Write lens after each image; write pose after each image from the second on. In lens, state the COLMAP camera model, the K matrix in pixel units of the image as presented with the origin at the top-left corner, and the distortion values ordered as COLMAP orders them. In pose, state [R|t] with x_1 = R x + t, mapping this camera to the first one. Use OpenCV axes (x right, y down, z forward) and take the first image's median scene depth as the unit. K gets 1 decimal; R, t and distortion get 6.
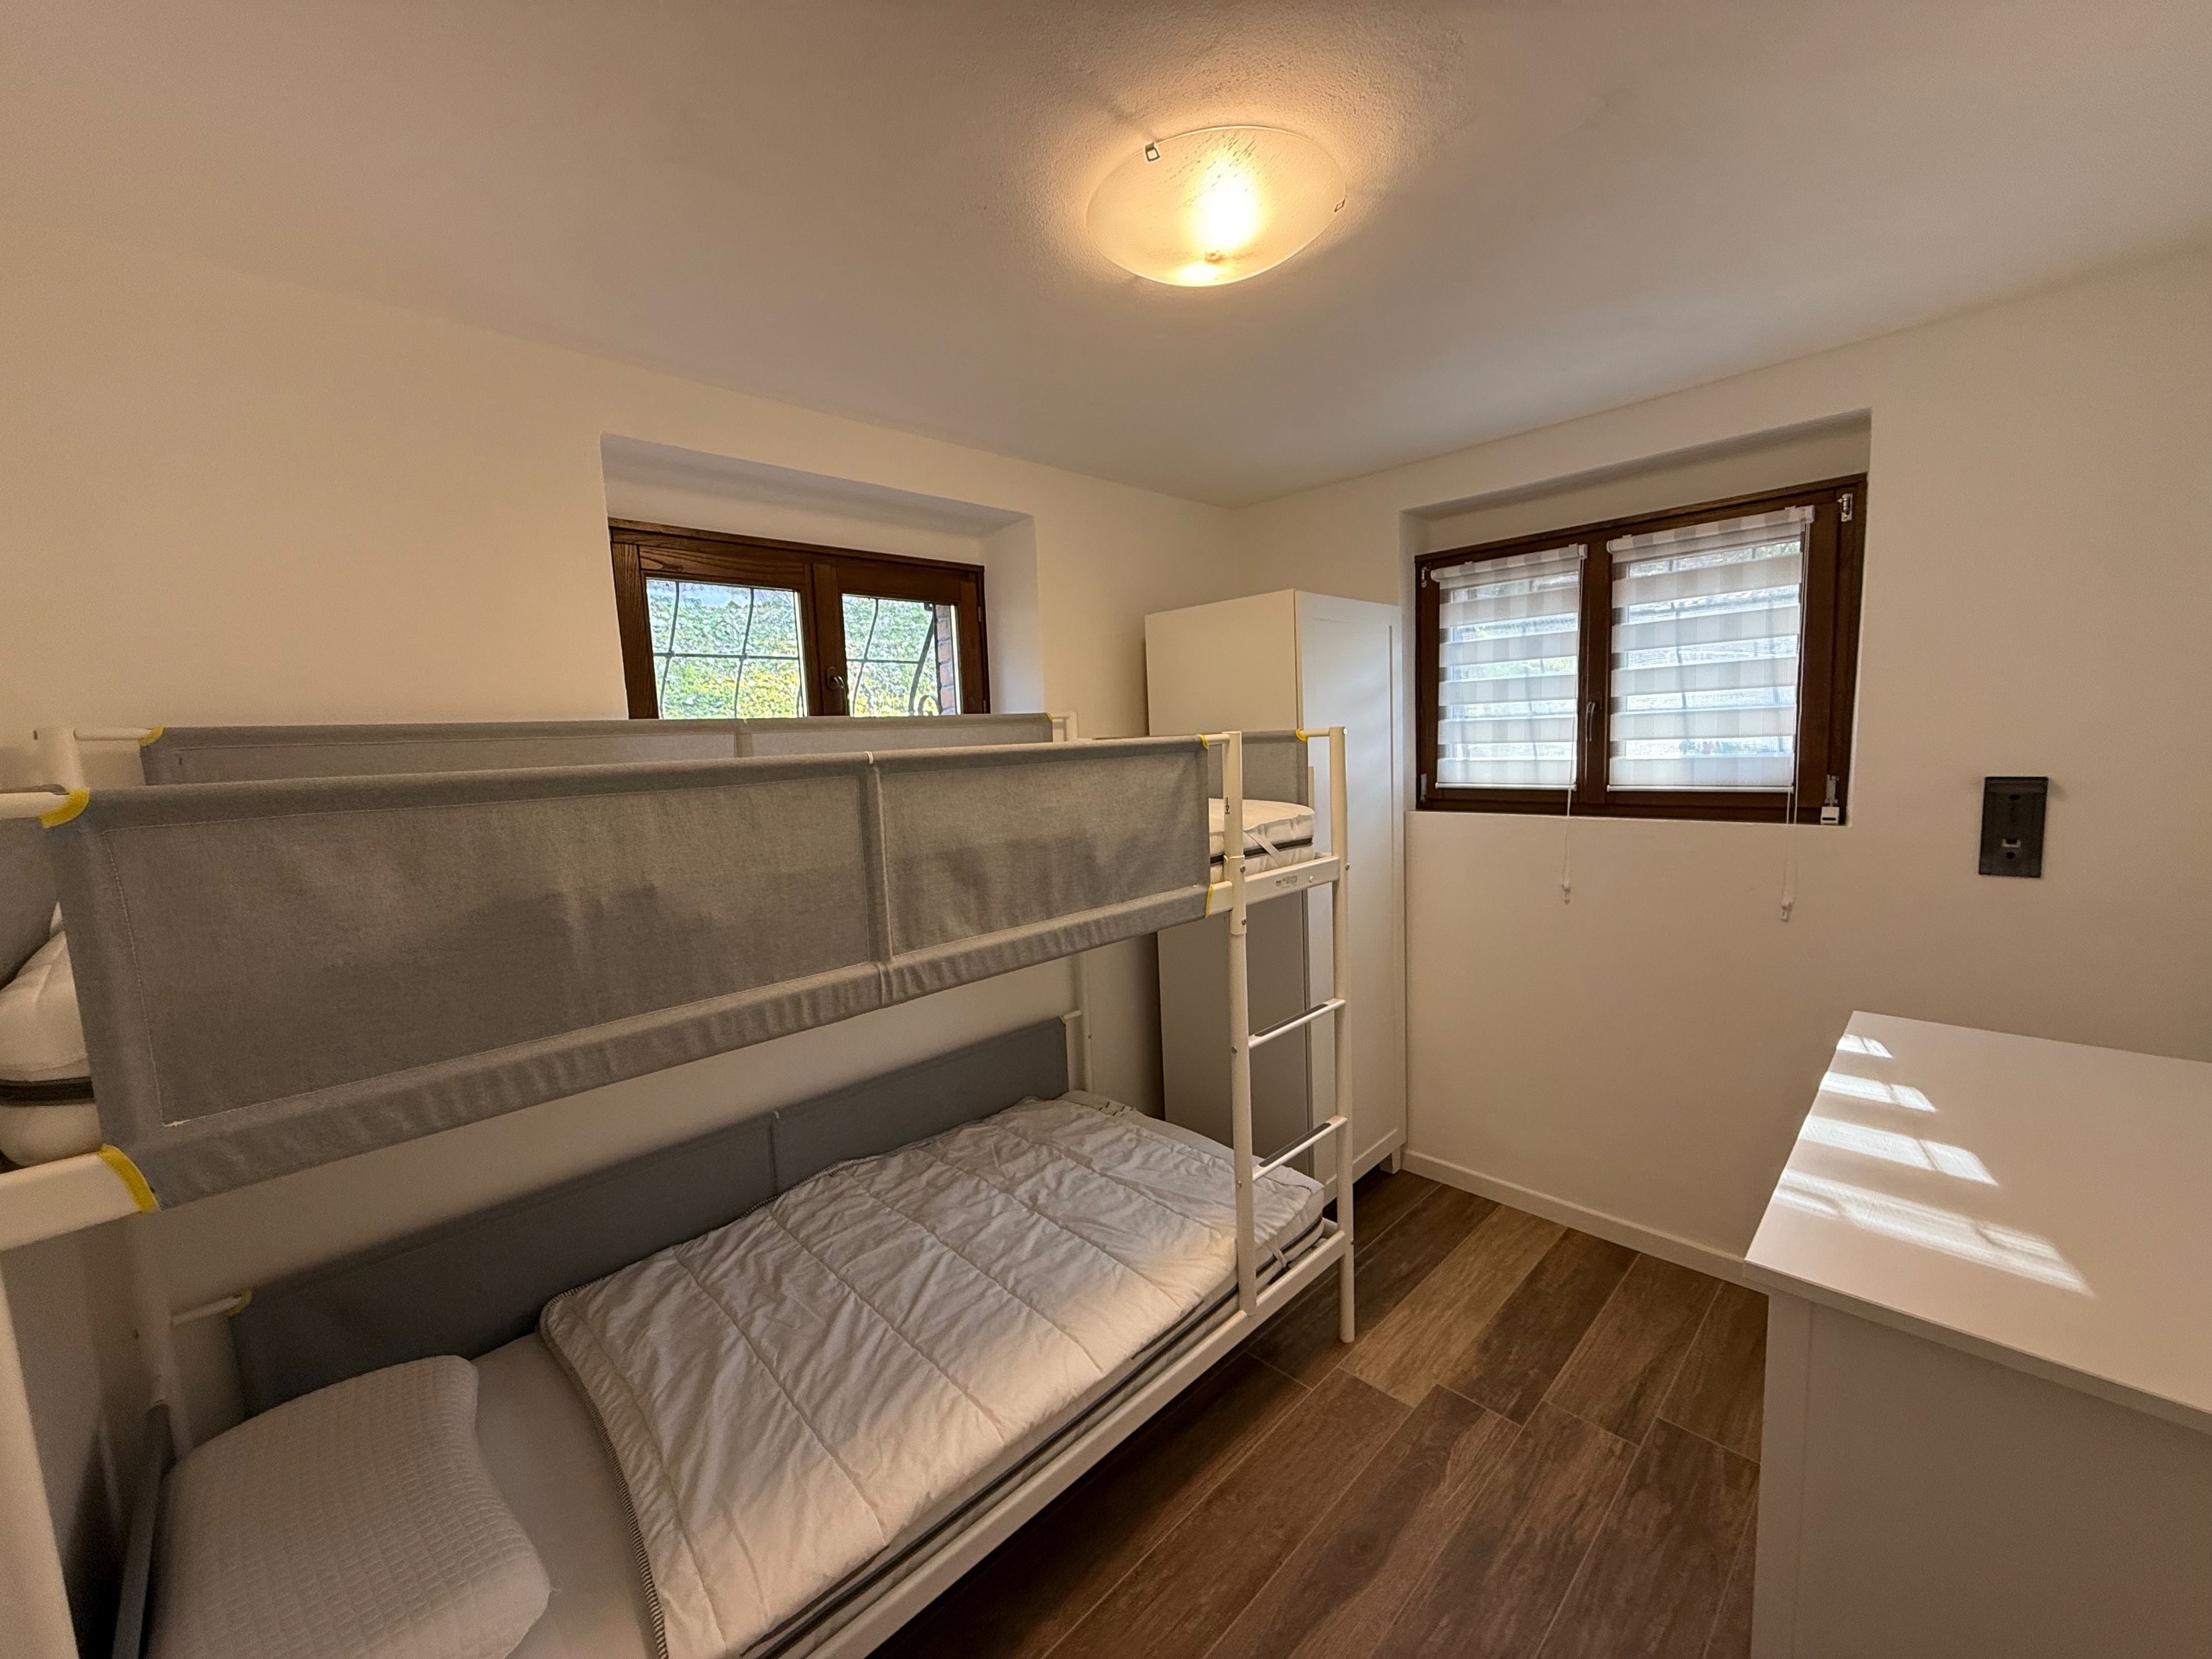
lens RADIAL K [[880.4, 0, 1103.8], [0, 880.4, 830.7], [0, 0, 1]] dist [-0.000265, 0.000145]
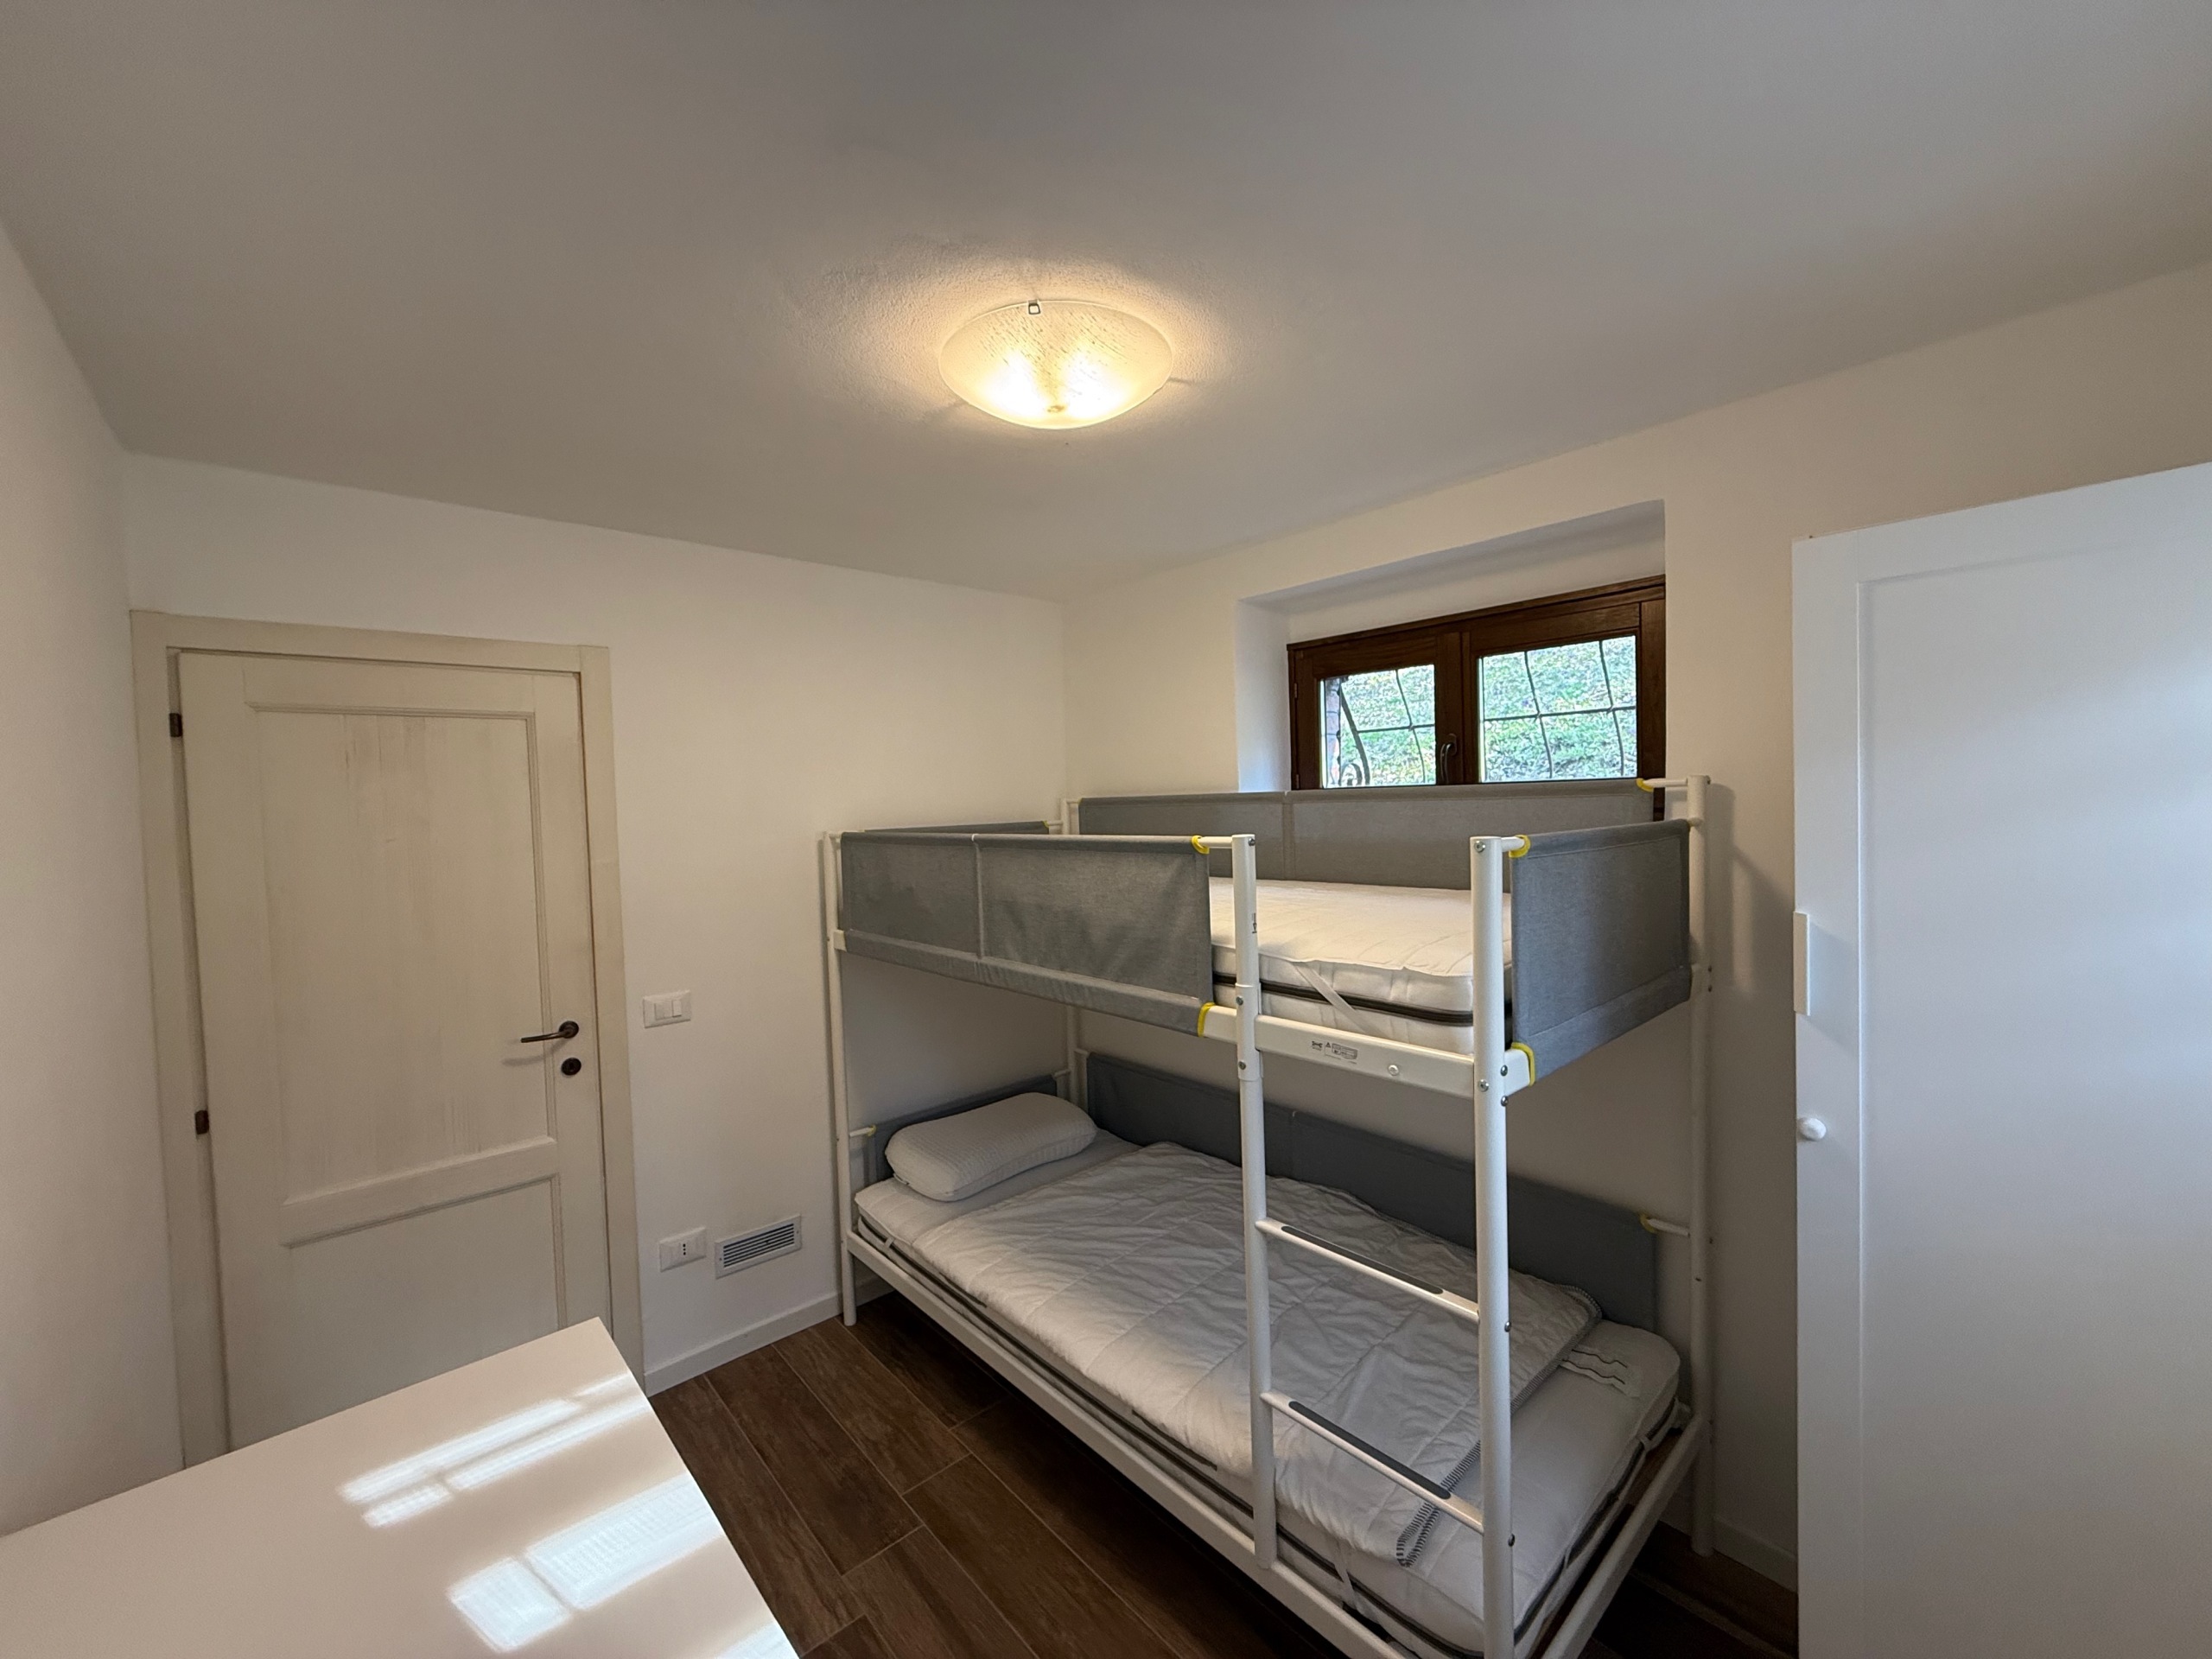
lens RADIAL K [[880.4, 0, 1103.8], [0, 880.4, 830.7], [0, 0, 1]] dist [-0.000265, 0.000145]
pose [[-0.051301, 0.076271, -0.995766, 0.867856], [-0.077599, 0.993760, 0.080115, -0.152636], [0.995664, 0.081381, -0.045063, 0.795613]]
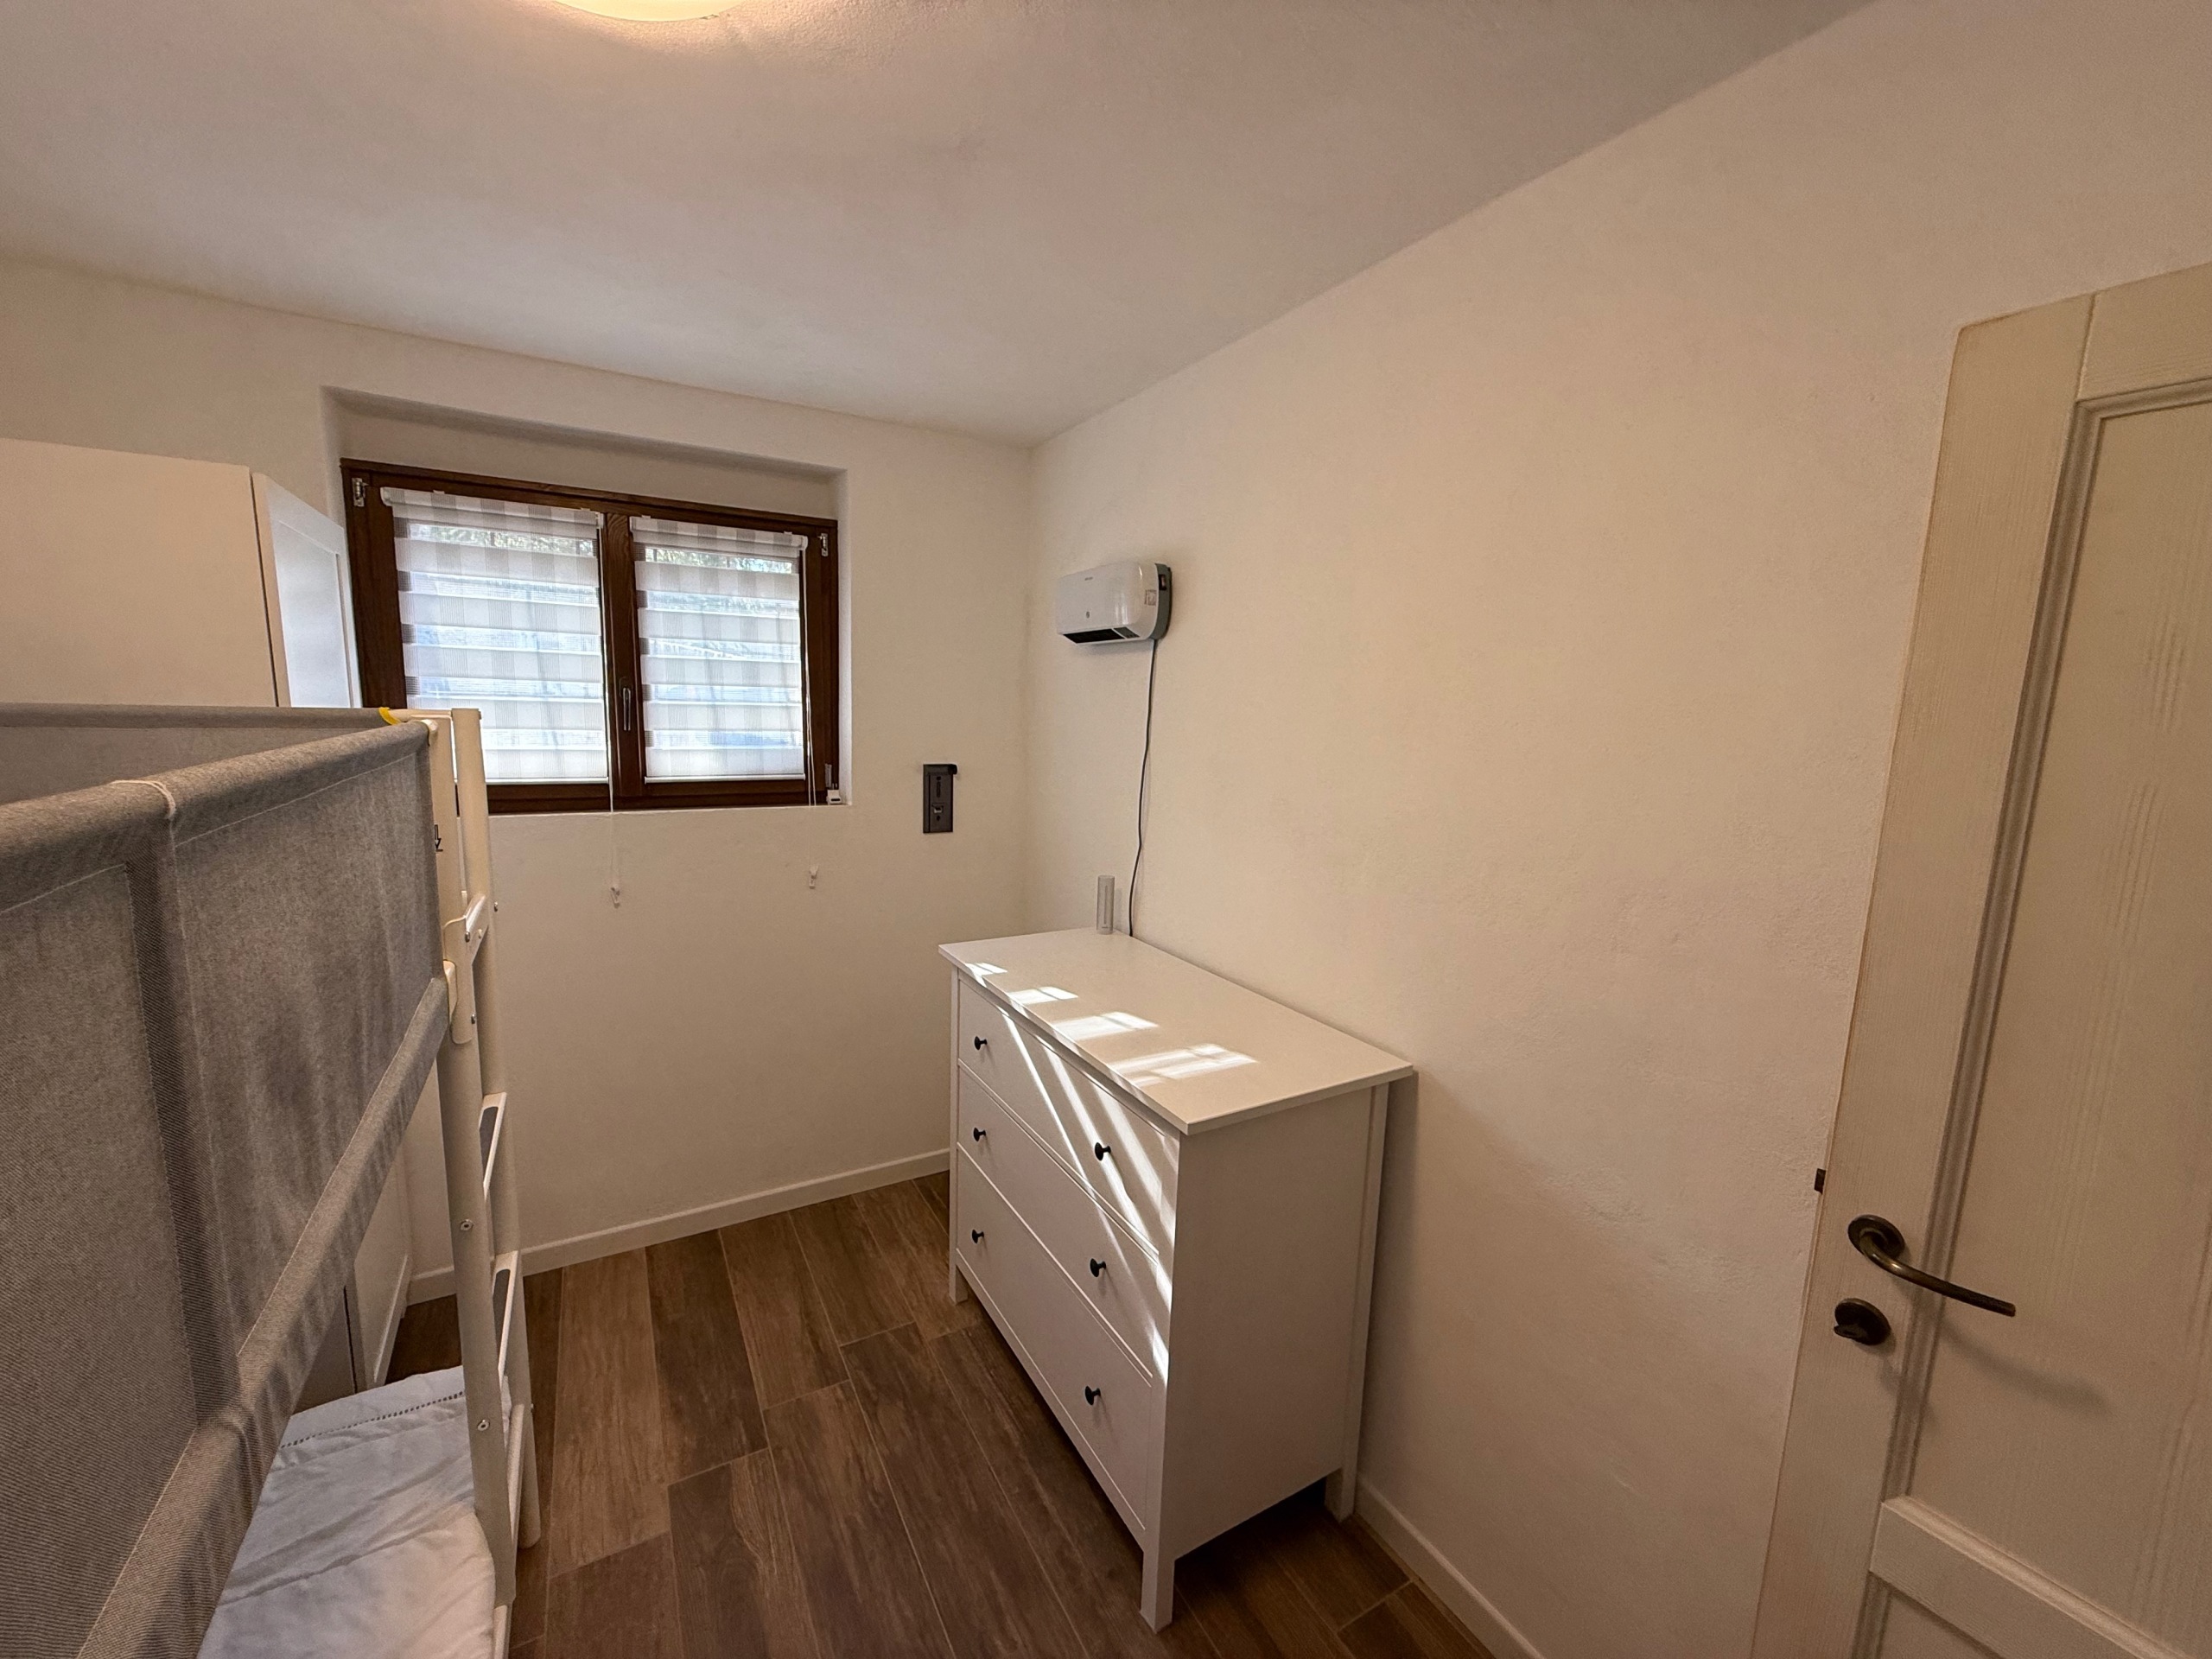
lens RADIAL K [[886.1, 0, 1106.4], [0, 886.1, 825.8], [0, 0, 1]] dist [-0.000228, -0.000124]
pose [[0.242770, -0.089771, 0.965921, -0.300978], [0.061308, 0.995138, 0.077078, -0.053181], [-0.968145, 0.040506, 0.247094, 0.357088]]
